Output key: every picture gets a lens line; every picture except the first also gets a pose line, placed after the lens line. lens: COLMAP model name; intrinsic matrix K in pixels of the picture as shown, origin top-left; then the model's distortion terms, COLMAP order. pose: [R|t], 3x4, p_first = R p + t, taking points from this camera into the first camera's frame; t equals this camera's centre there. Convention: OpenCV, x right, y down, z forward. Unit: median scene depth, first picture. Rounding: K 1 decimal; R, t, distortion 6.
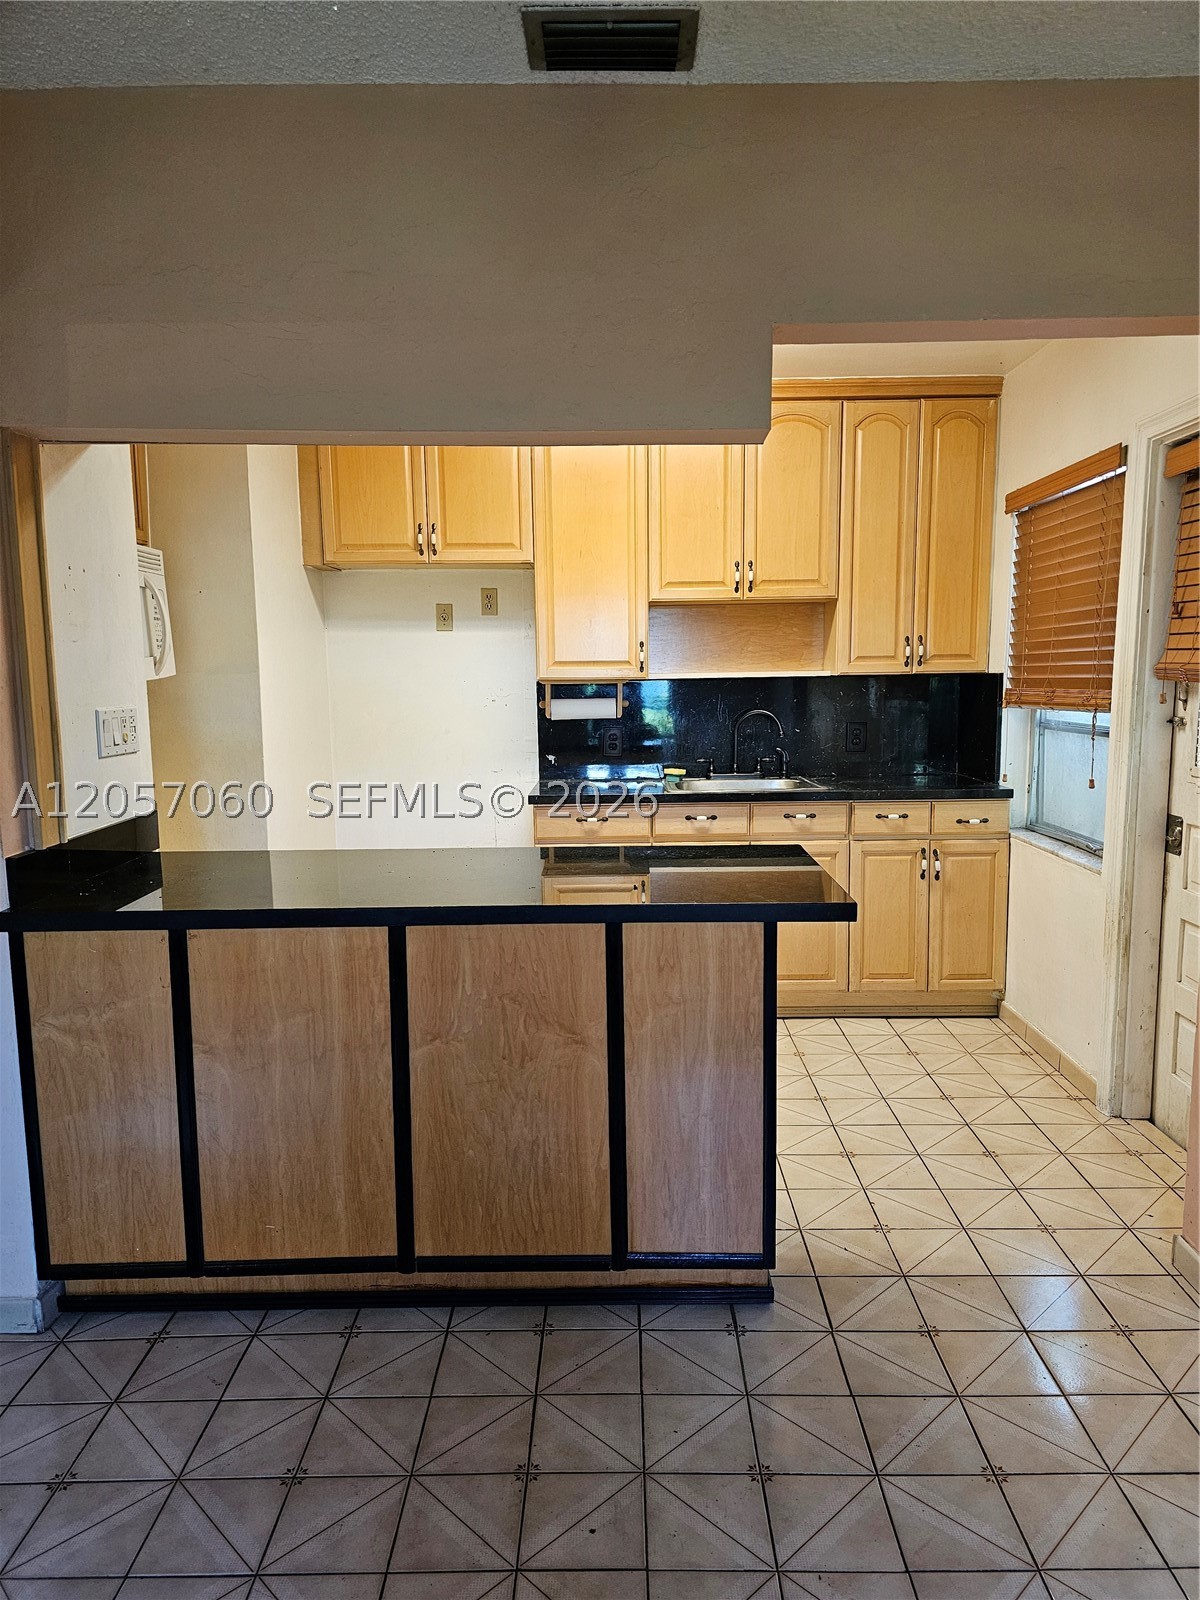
lens RADIAL K [[1079.9, 0, 606.0], [0, 1079.9, 806.4], [0, 0, 1]] dist [0.033614, -0.039807]
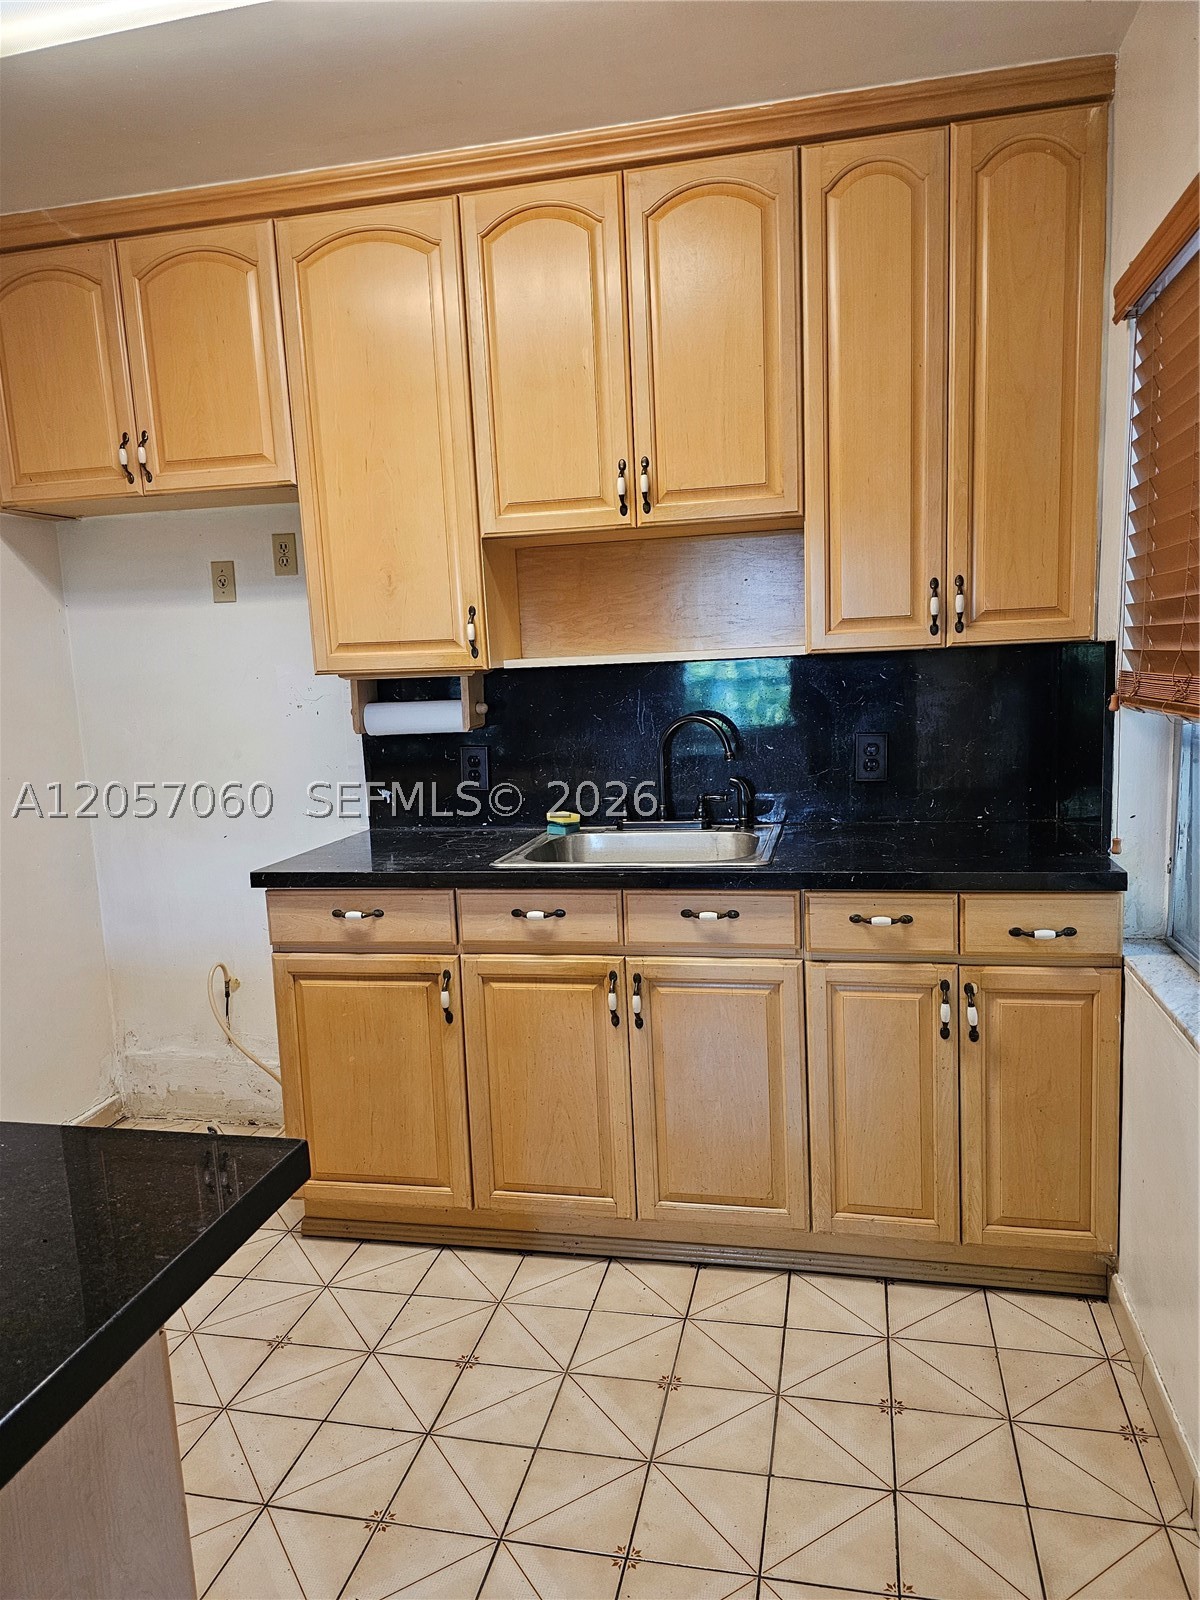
lens RADIAL K [[1079.9, 0, 602.4], [0, 1079.9, 803.0], [0, 0, 1]] dist [0.033614, -0.039807]
pose [[0.976593, -0.000482, -0.215096, 0.239024], [0.004791, 0.999798, 0.019514, -0.057396], [0.215043, -0.020088, 0.976398, 0.443936]]
